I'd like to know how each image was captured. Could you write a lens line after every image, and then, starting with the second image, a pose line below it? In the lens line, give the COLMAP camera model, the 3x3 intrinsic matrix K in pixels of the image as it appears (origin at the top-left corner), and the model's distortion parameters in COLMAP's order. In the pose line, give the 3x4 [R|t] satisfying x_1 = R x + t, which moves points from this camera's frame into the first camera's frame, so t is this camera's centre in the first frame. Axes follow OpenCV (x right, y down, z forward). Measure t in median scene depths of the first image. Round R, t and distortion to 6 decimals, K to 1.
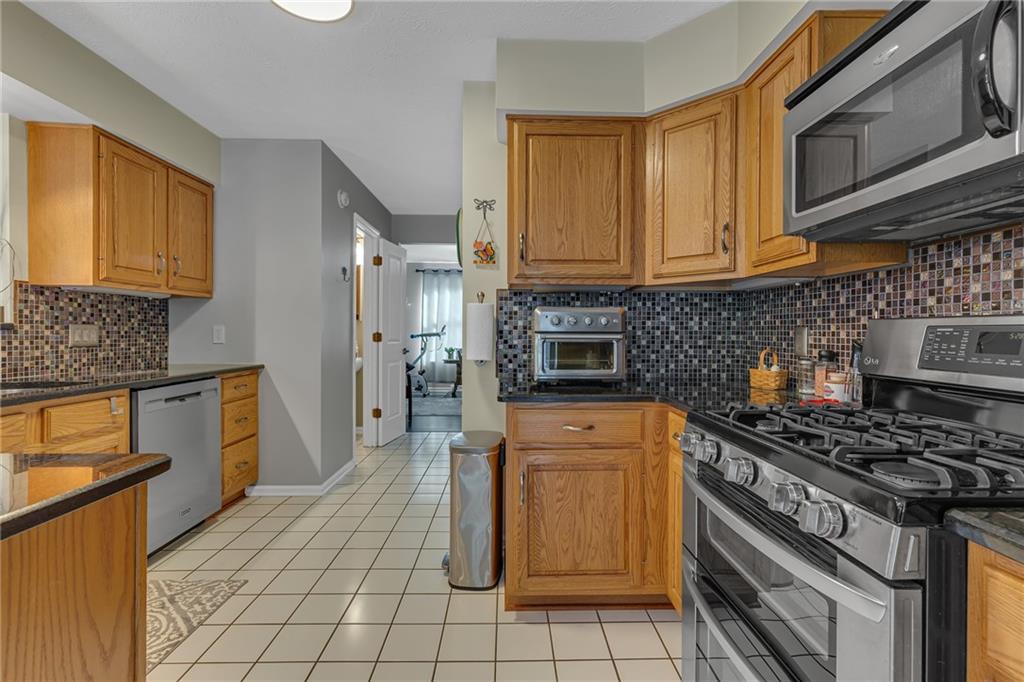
lens RADIAL K [[462.9, 0, 514.5], [0, 462.9, 336.3], [0, 0, 1]] dist [0.003658, -0.001168]
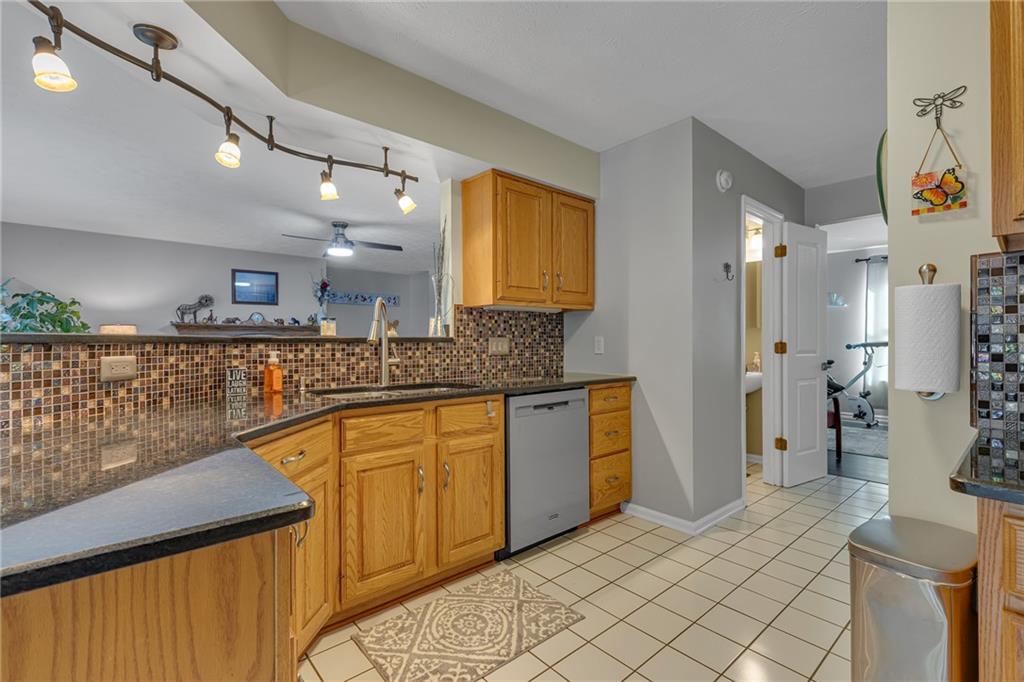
lens RADIAL K [[462.9, 0, 514.4], [0, 462.9, 343.2], [0, 0, 1]] dist [0.003658, -0.001168]
pose [[0.646618, -0.006889, -0.762783, 0.022385], [0.001332, 0.999968, -0.007902, -0.000539], [0.762812, 0.004094, 0.646607, 0.234737]]
